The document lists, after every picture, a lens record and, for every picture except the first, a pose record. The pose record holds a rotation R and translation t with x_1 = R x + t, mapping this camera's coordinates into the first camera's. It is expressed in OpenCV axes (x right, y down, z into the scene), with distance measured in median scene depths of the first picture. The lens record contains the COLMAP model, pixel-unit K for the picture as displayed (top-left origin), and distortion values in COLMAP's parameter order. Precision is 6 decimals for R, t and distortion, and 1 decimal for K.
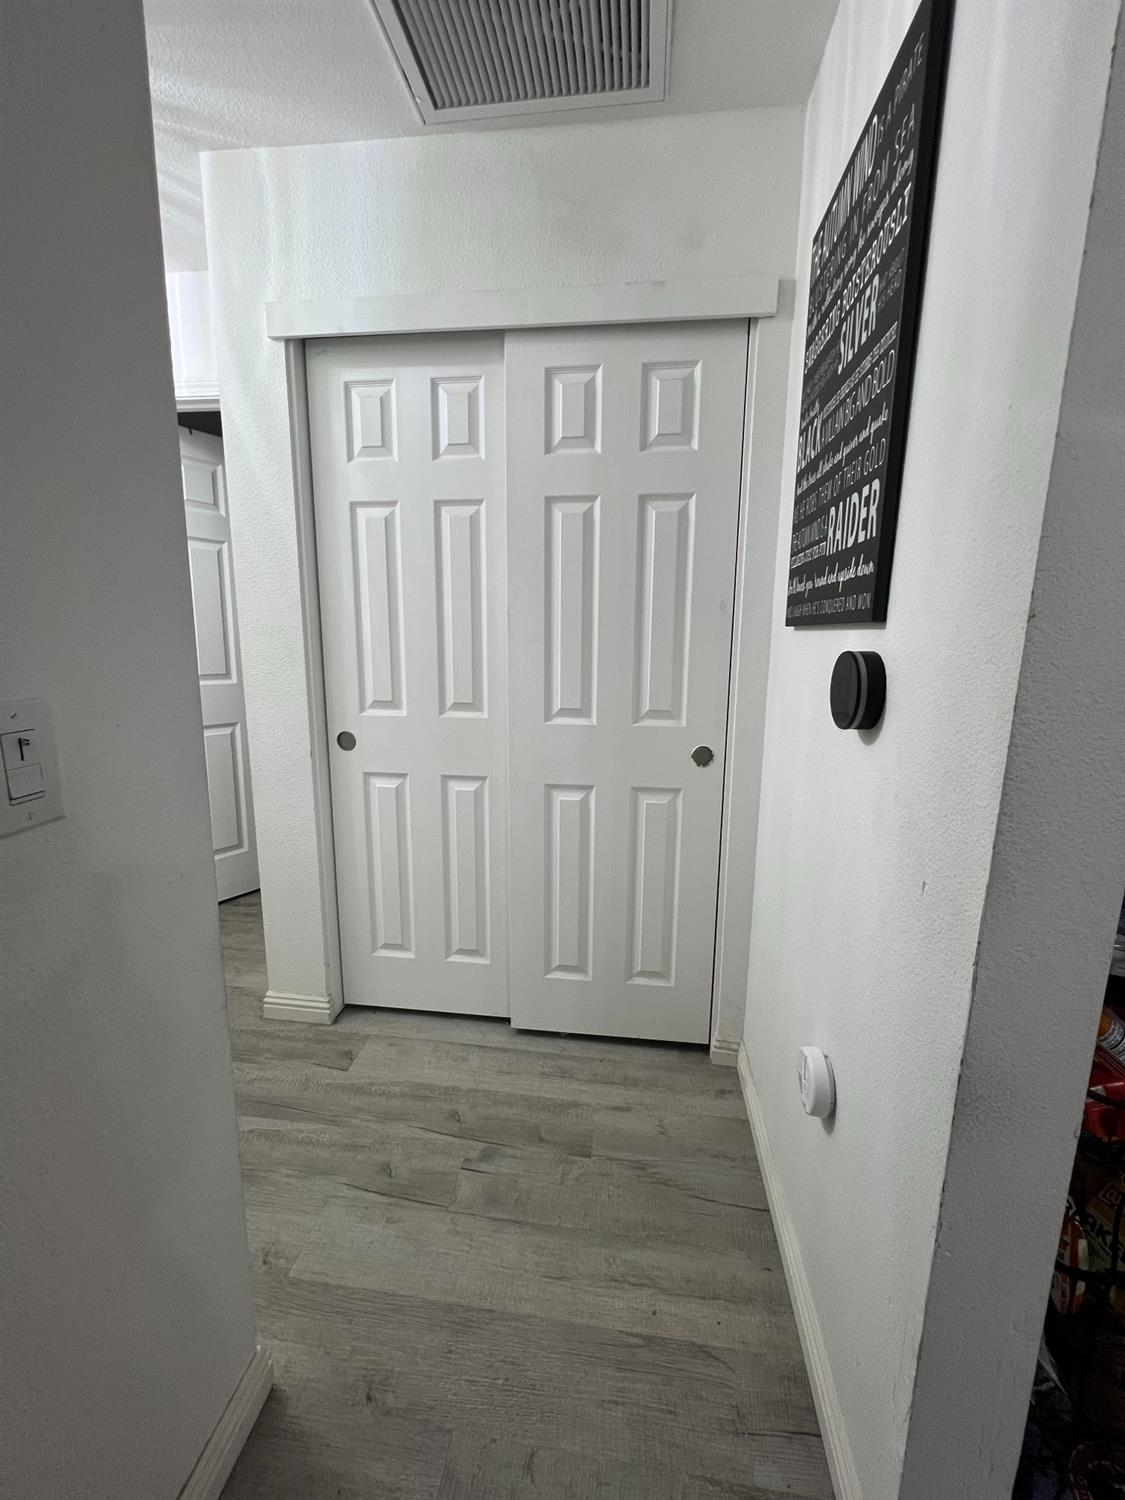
lens RADIAL K [[600.3, 0, 561.2], [0, 600.3, 746.5], [0, 0, 1]] dist [-0.000116, -0.000101]
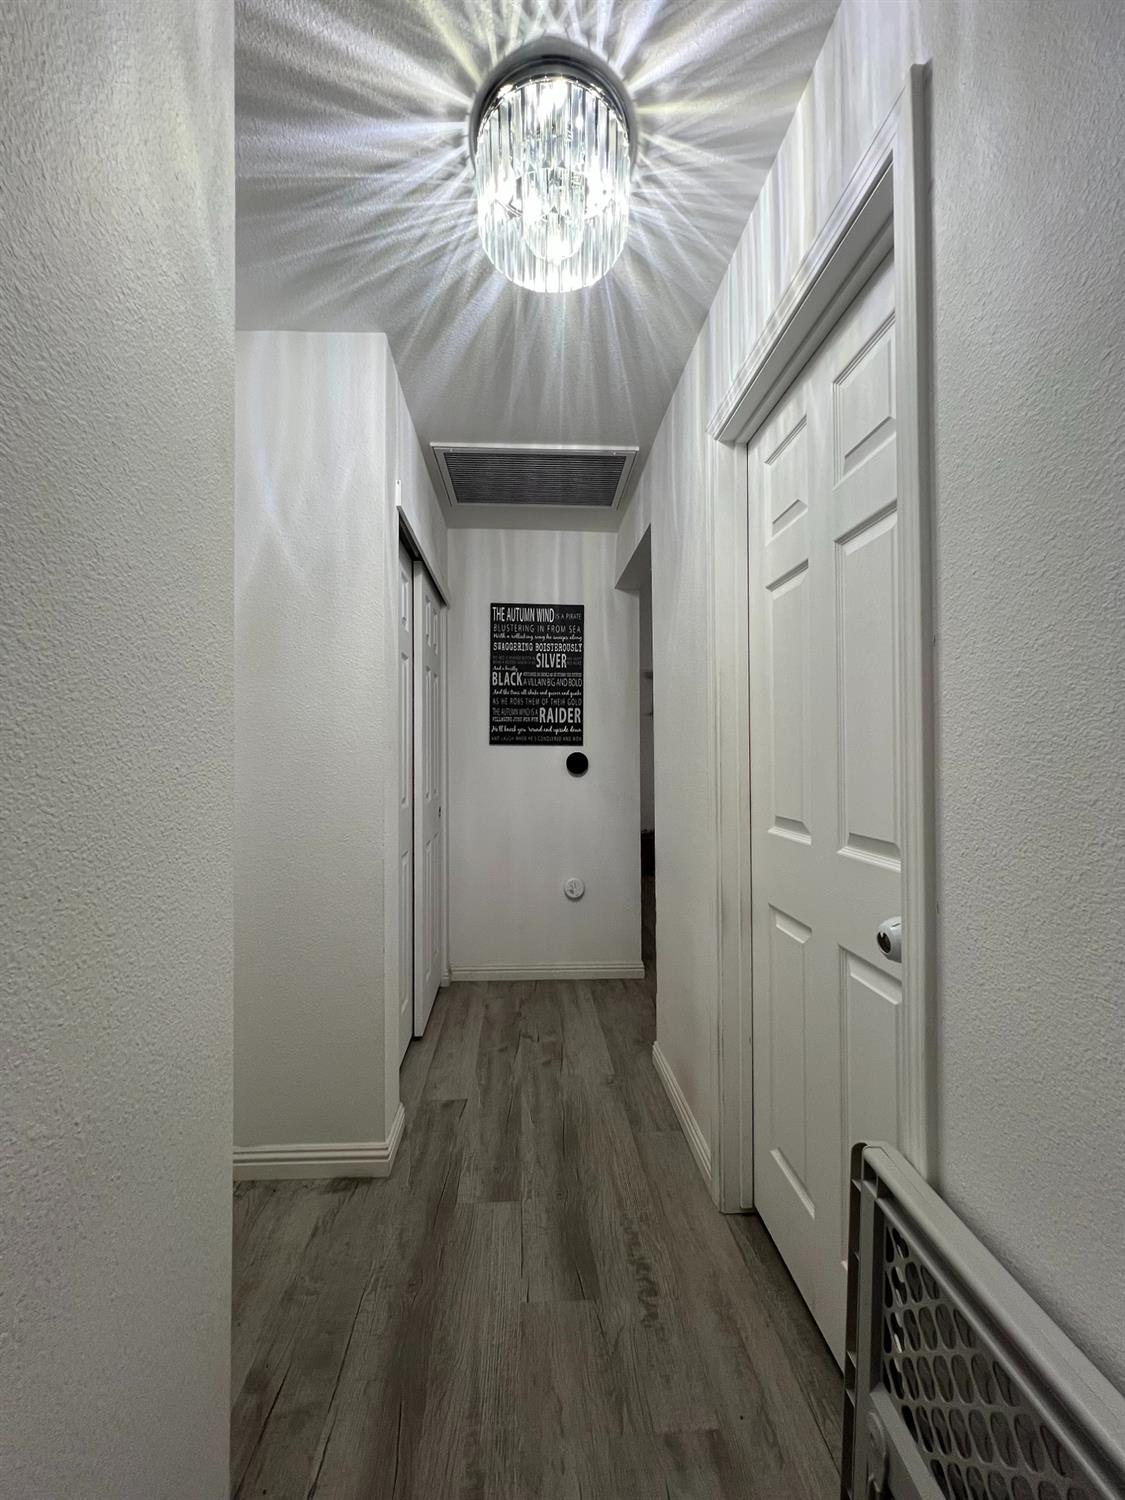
lens RADIAL K [[600.3, 0, 557.7], [0, 600.3, 749.1], [0, 0, 1]] dist [-0.000116, -0.000101]
pose [[-0.189761, 0.002291, 0.981828, -1.829715], [0.174114, 0.984226, 0.031355, -0.185702], [-0.966269, 0.176900, -0.187167, 1.070213]]
